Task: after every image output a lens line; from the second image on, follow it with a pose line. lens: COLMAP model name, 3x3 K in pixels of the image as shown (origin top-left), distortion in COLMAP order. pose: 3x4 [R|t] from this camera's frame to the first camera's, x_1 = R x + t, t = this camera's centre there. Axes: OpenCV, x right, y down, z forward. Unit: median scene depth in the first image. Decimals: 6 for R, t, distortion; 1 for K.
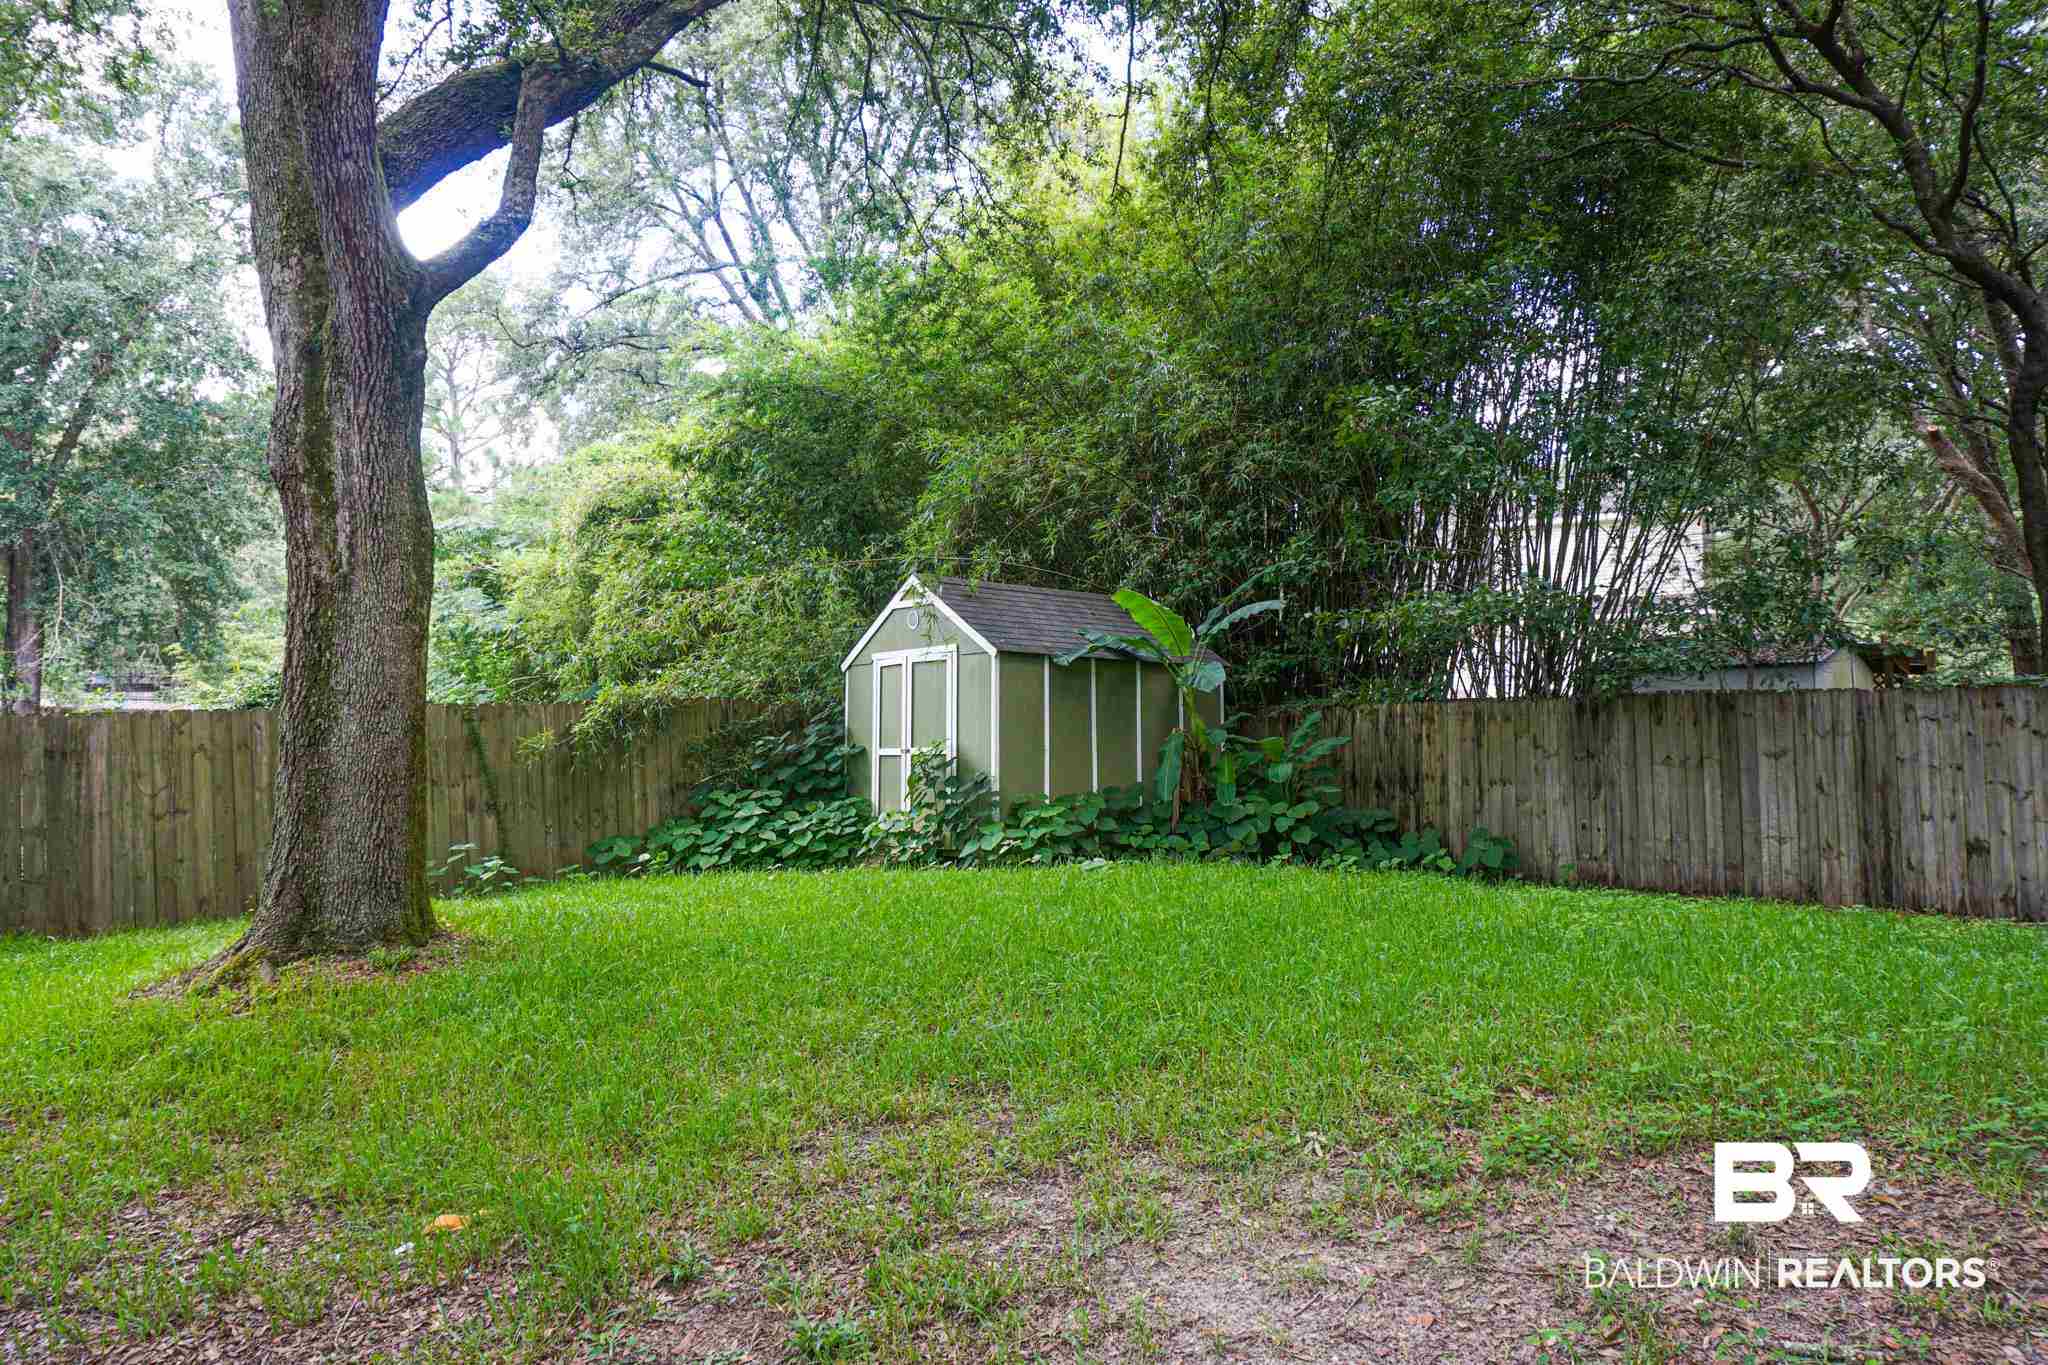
lens RADIAL K [[1363.4, 0, 1031.3], [0, 1363.4, 679.7], [0, 0, 1]] dist [-0.053912, 0.039663]
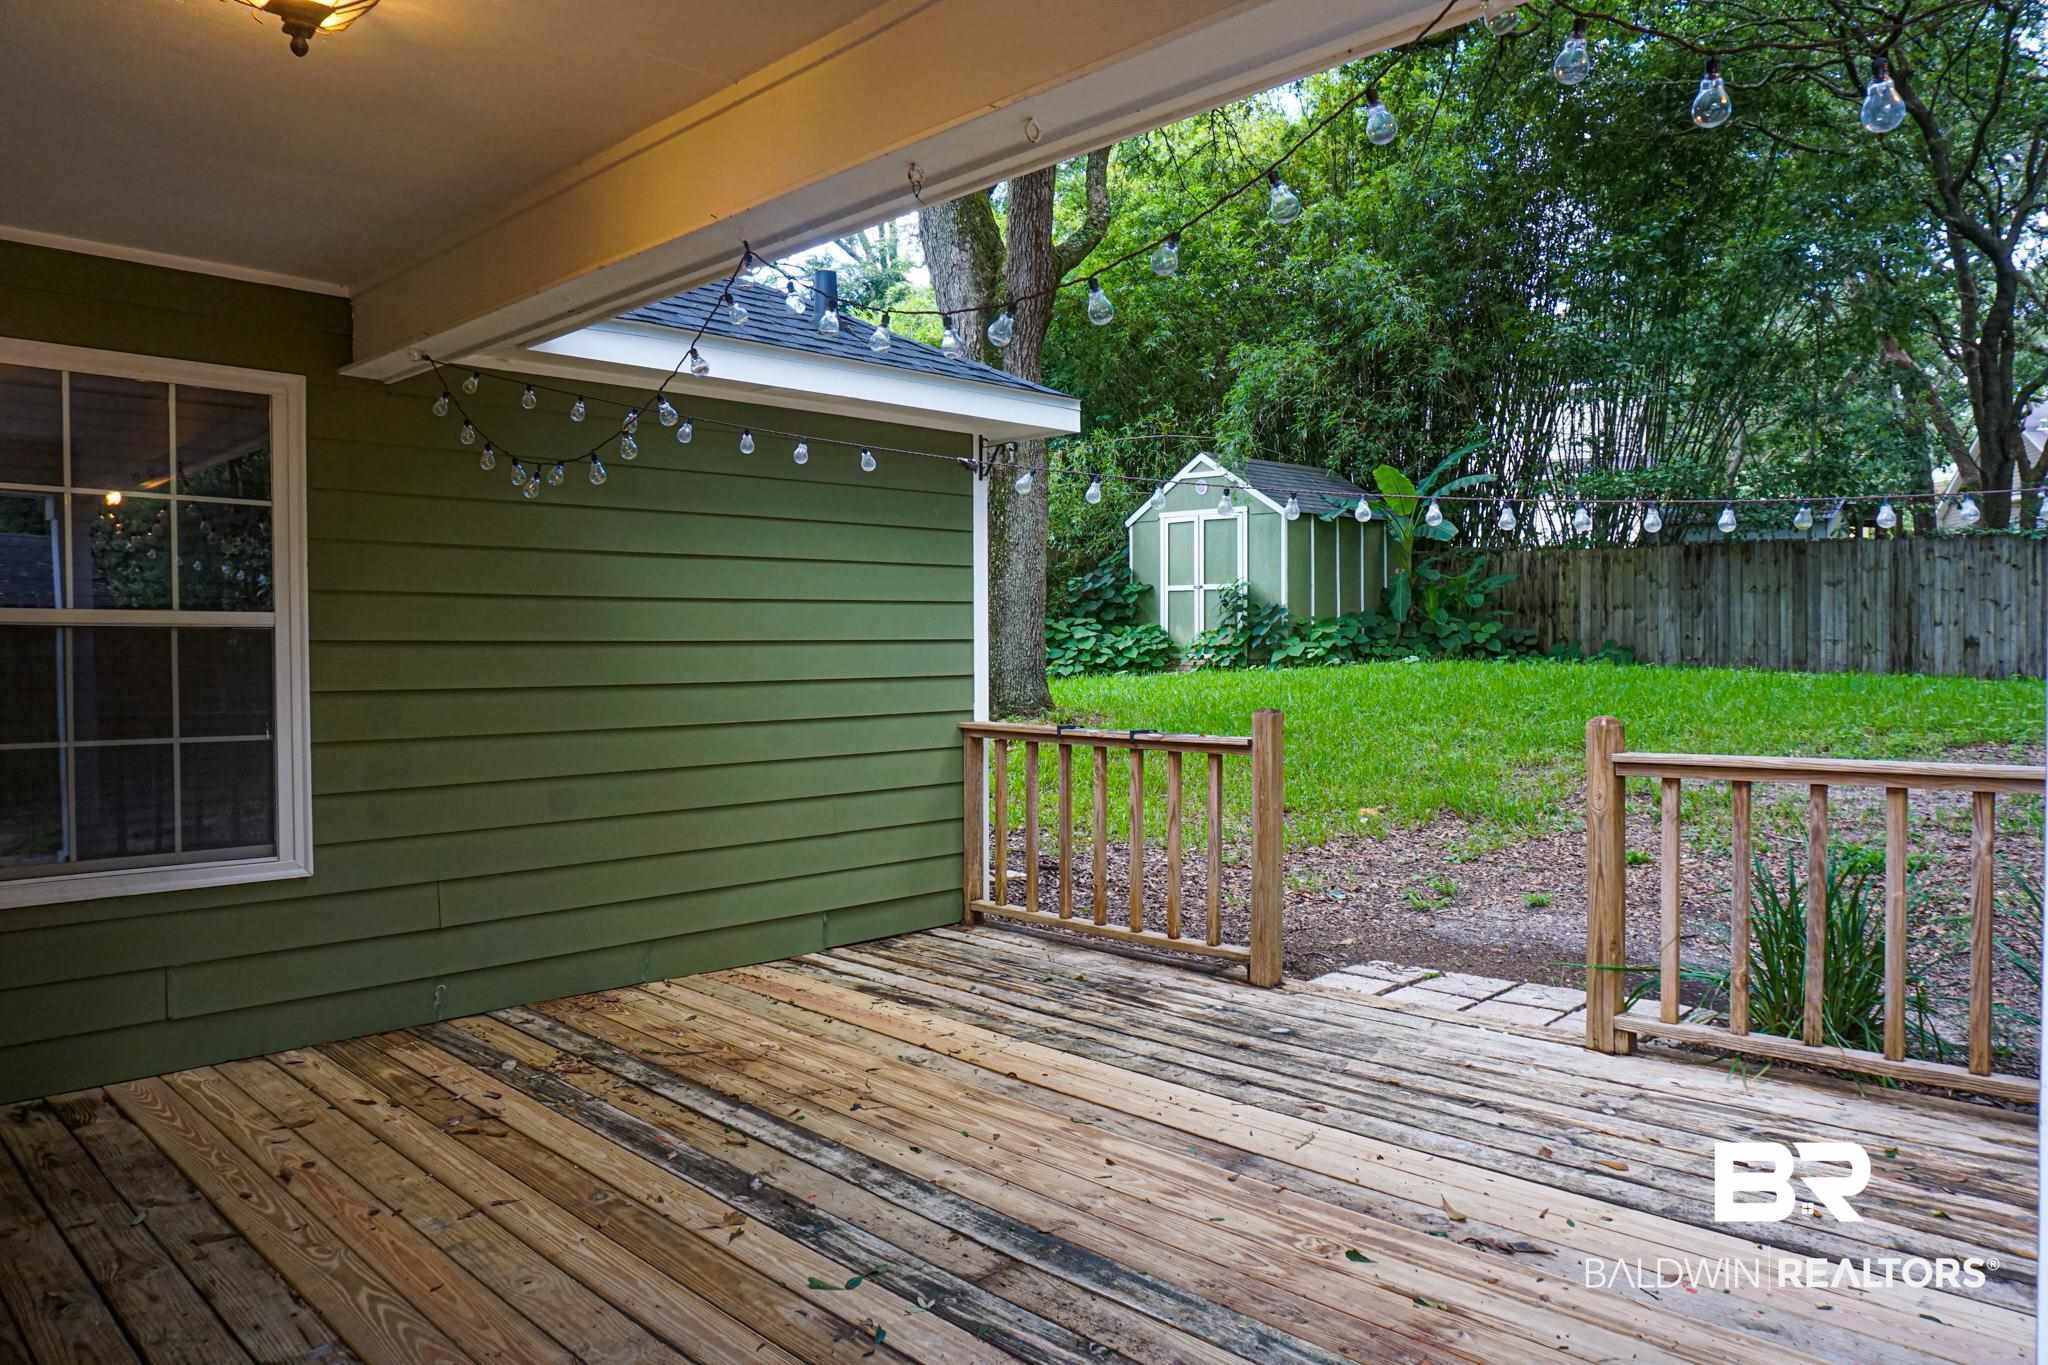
lens RADIAL K [[1366.0, 0, 1017.8], [0, 1366.0, 684.6], [0, 0, 1]] dist [-0.063308, 0.046277]
pose [[0.996358, -0.015232, 0.083896, -0.396294], [0.005985, 0.993982, 0.109383, 0.000201], [-0.085057, -0.108482, 0.990453, -0.330103]]
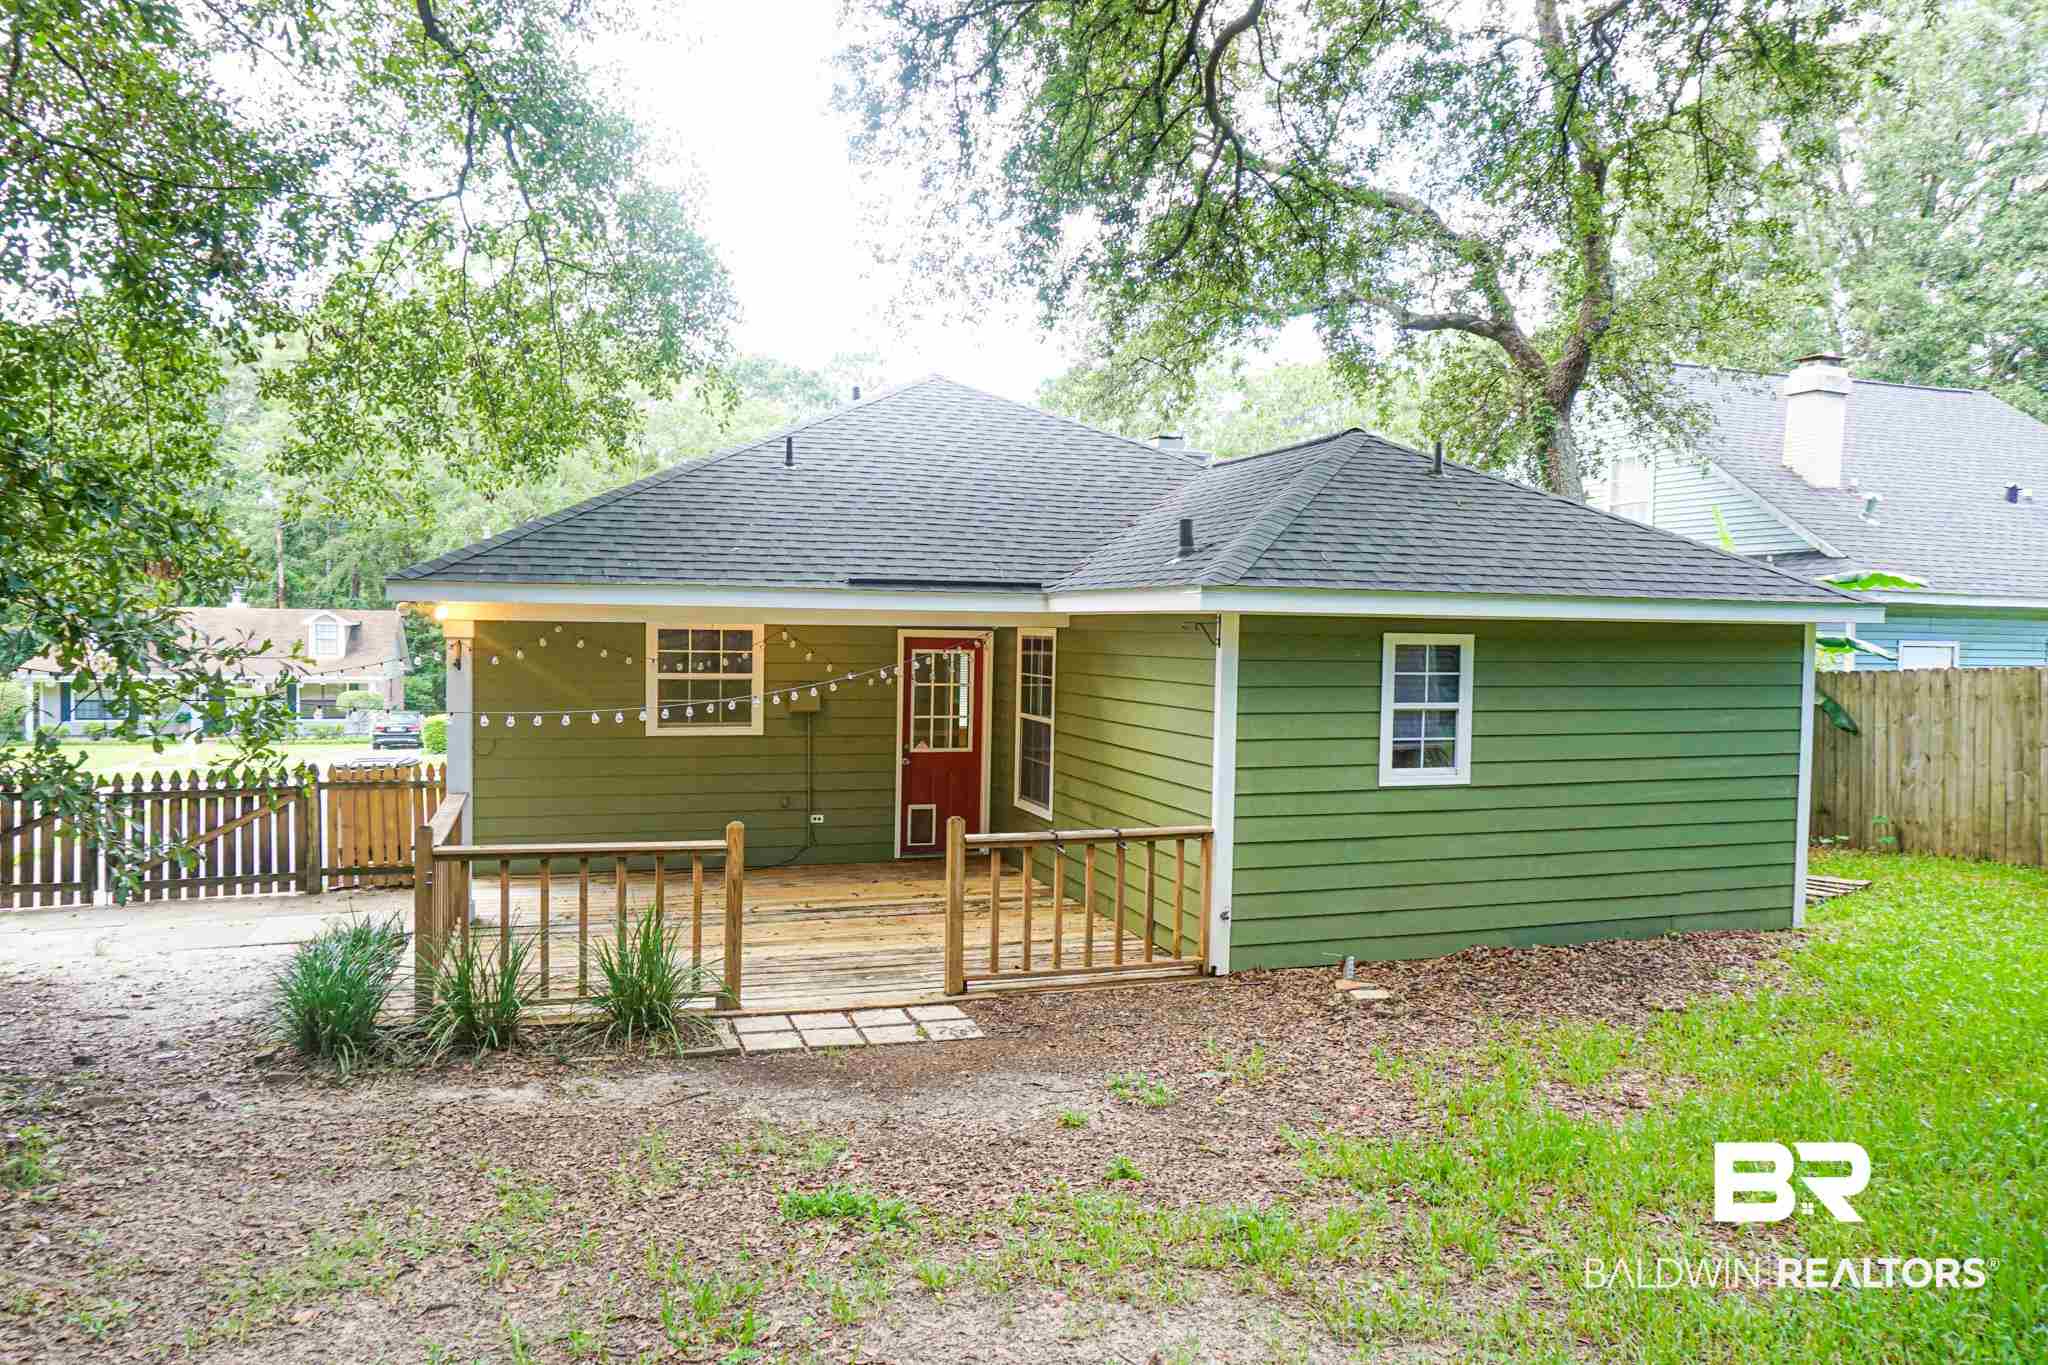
lens RADIAL K [[1366.0, 0, 1017.8], [0, 1366.0, 684.6], [0, 0, 1]] dist [-0.063308, 0.046277]
pose [[-0.365423, 0.022855, -0.930561, 0.287236], [0.061301, 0.998119, 0.000442, -0.004999], [0.928821, -0.056882, -0.366137, 0.331035]]
